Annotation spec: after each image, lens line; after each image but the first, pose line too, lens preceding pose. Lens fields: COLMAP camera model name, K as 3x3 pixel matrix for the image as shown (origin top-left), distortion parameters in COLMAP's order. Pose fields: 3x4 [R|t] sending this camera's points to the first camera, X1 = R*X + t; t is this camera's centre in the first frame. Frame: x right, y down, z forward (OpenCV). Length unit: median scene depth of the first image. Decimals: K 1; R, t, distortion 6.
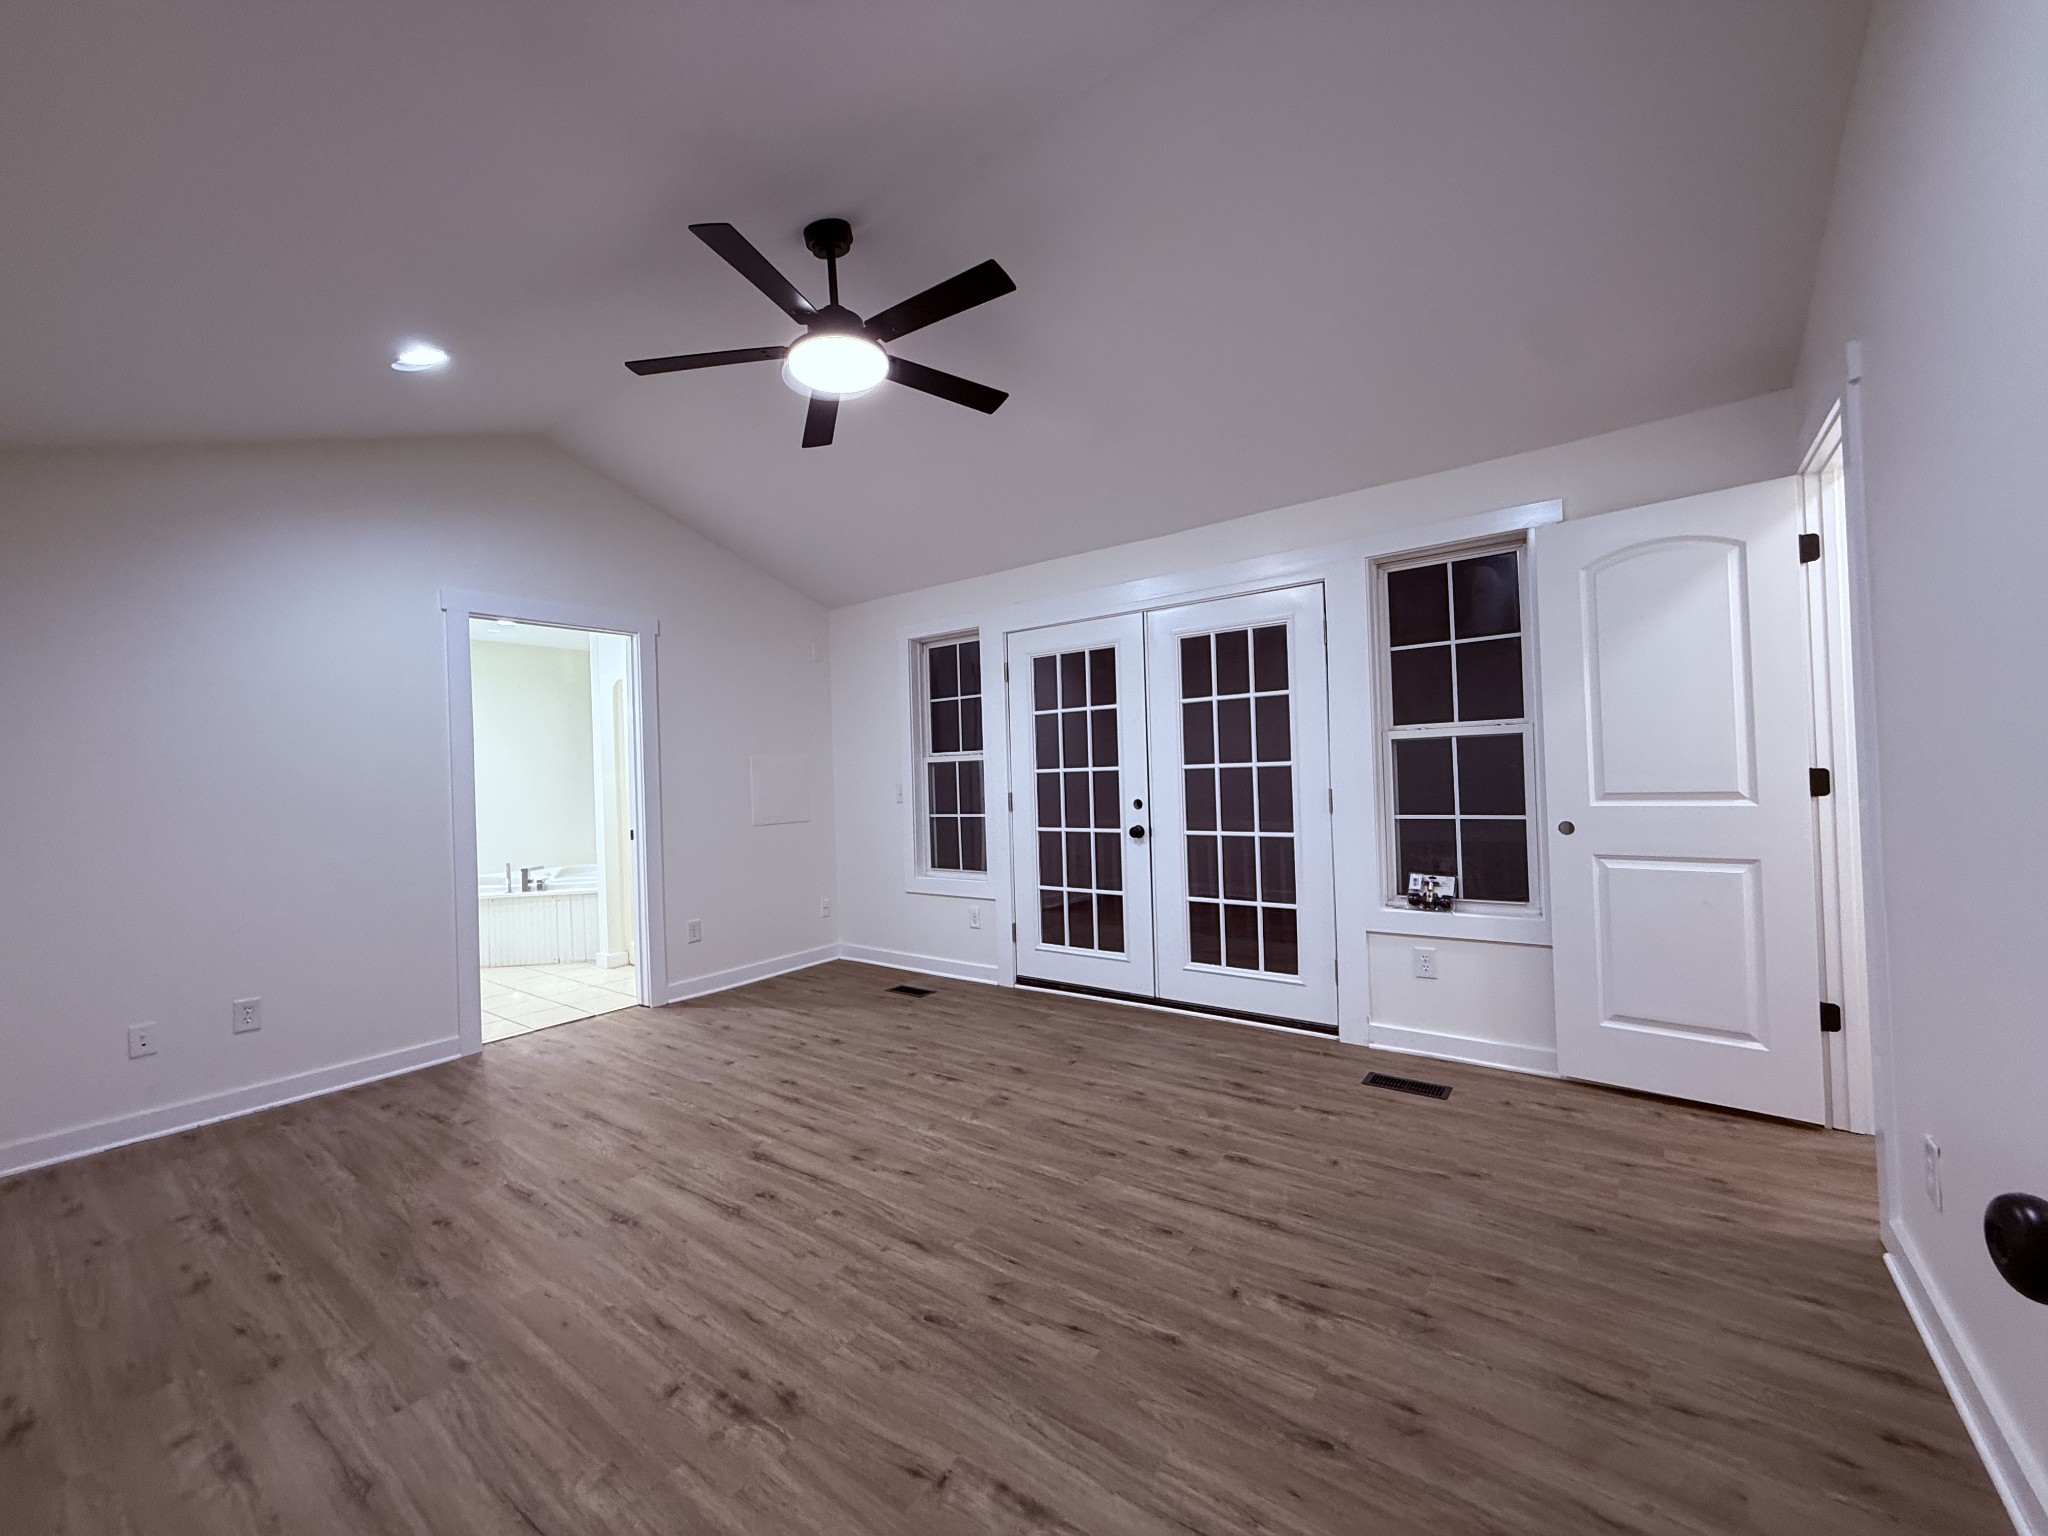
lens RADIAL K [[814.5, 0, 1016.7], [0, 814.5, 766.6], [0, 0, 1]] dist [-0.001500, 0.000378]
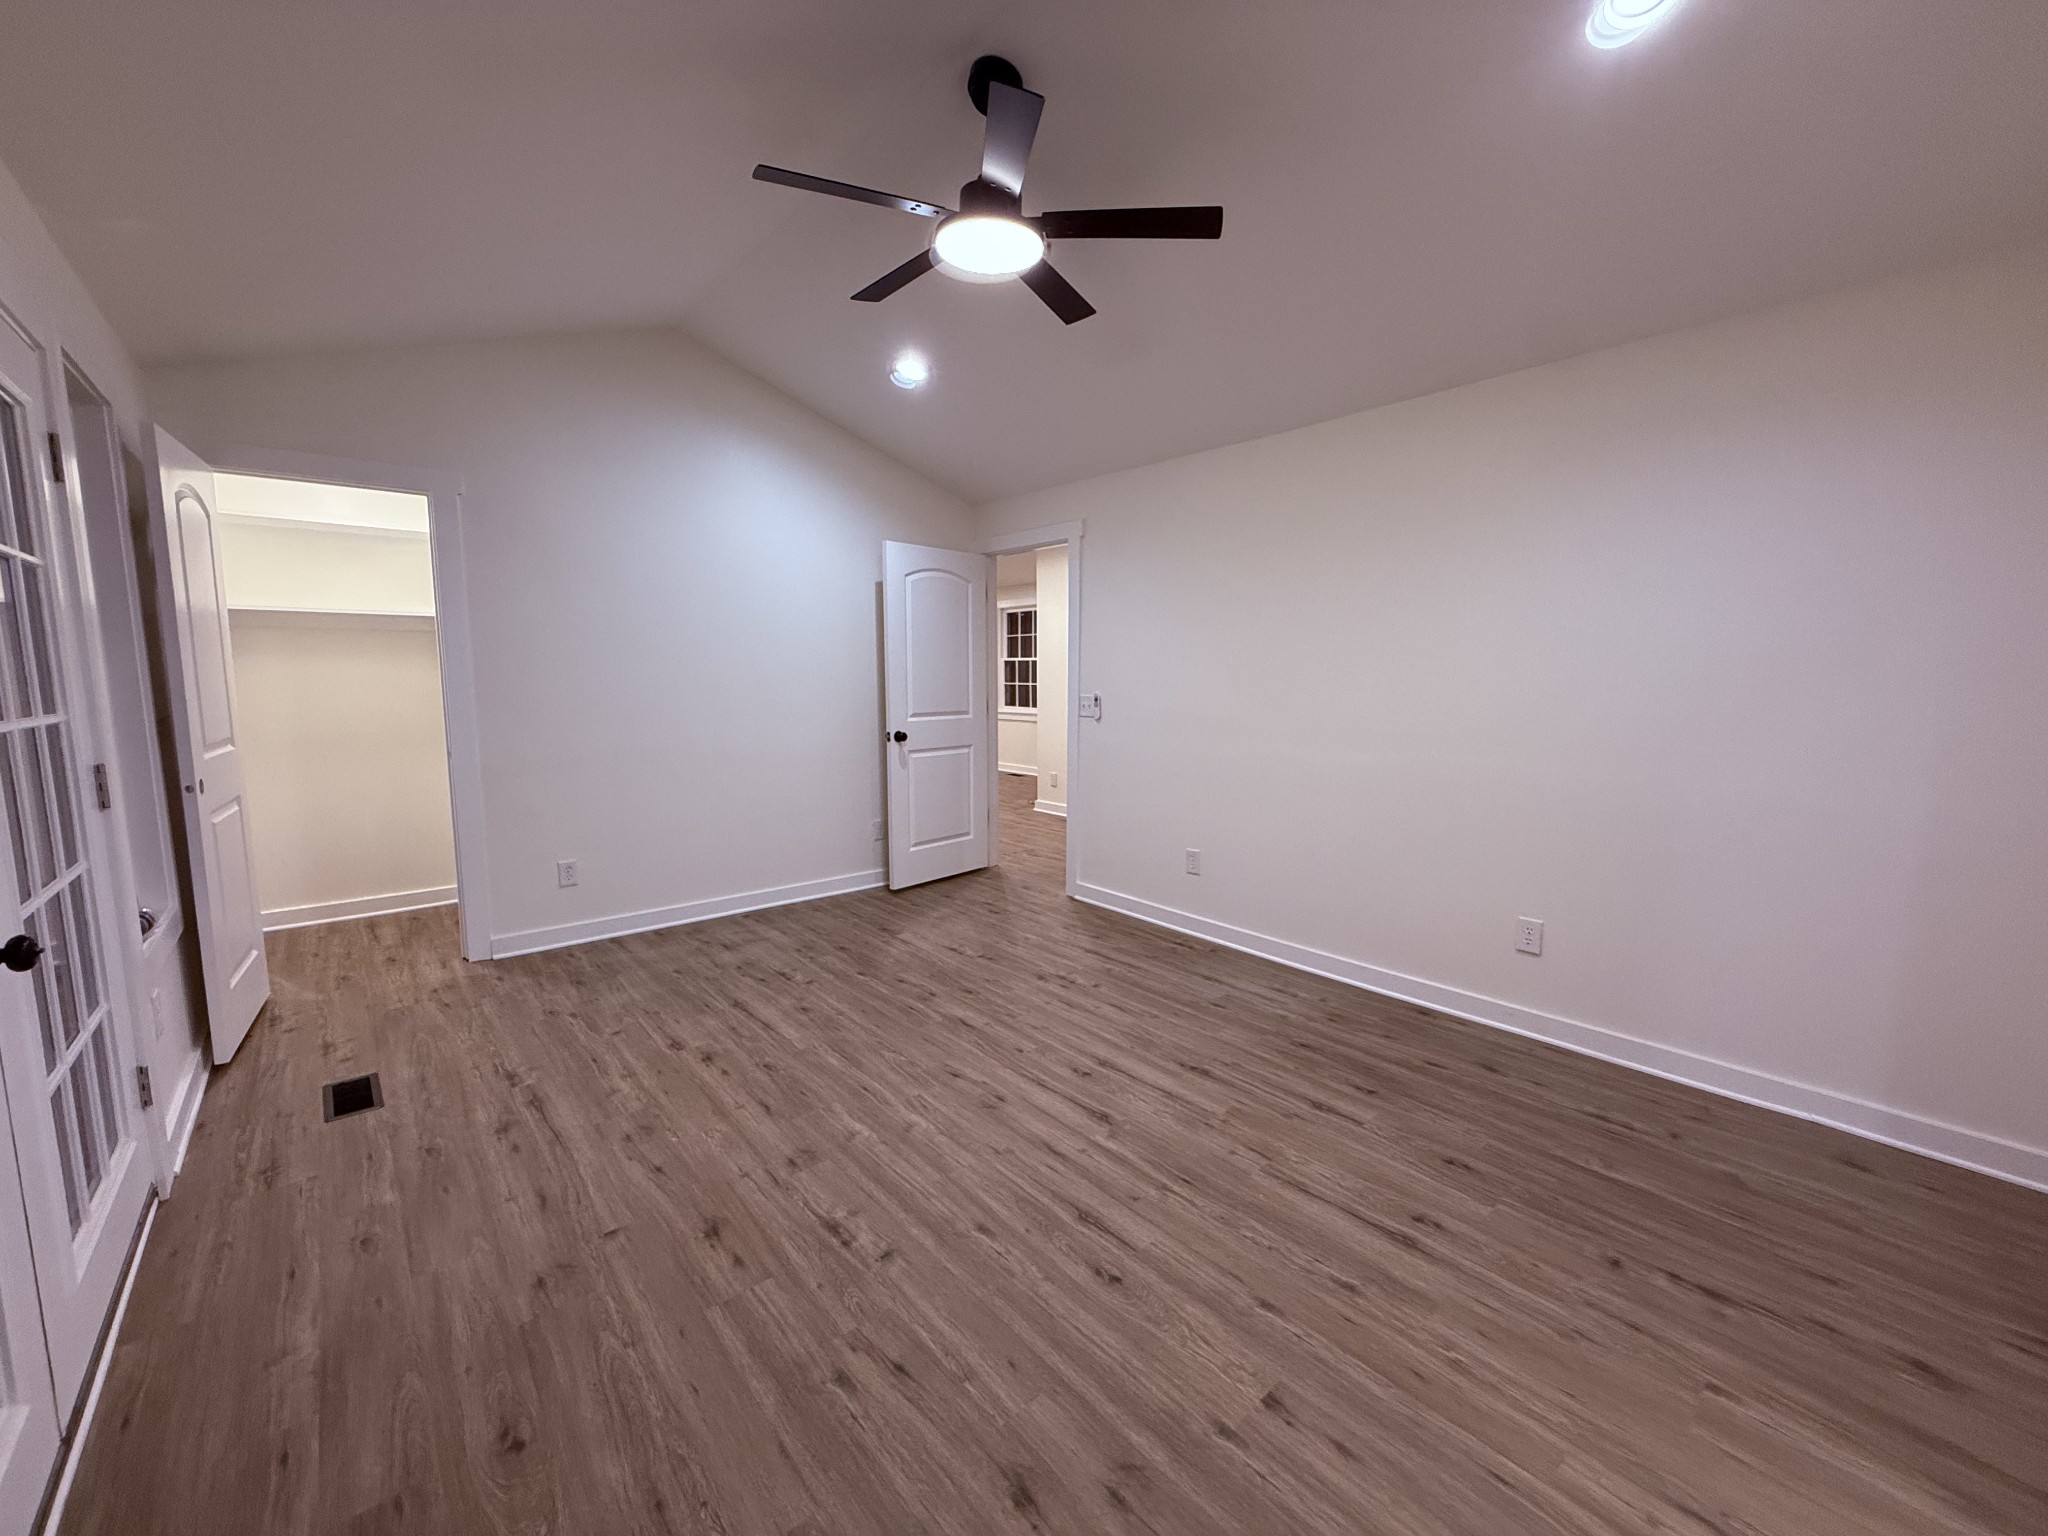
lens RADIAL K [[814.5, 0, 1016.7], [0, 814.5, 766.6], [0, 0, 1]] dist [-0.001500, 0.000378]
pose [[-0.975397, 0.008835, 0.220281, -0.456072], [0.031820, 0.994376, 0.101014, -0.008073], [-0.218149, 0.105538, -0.970192, 1.996167]]
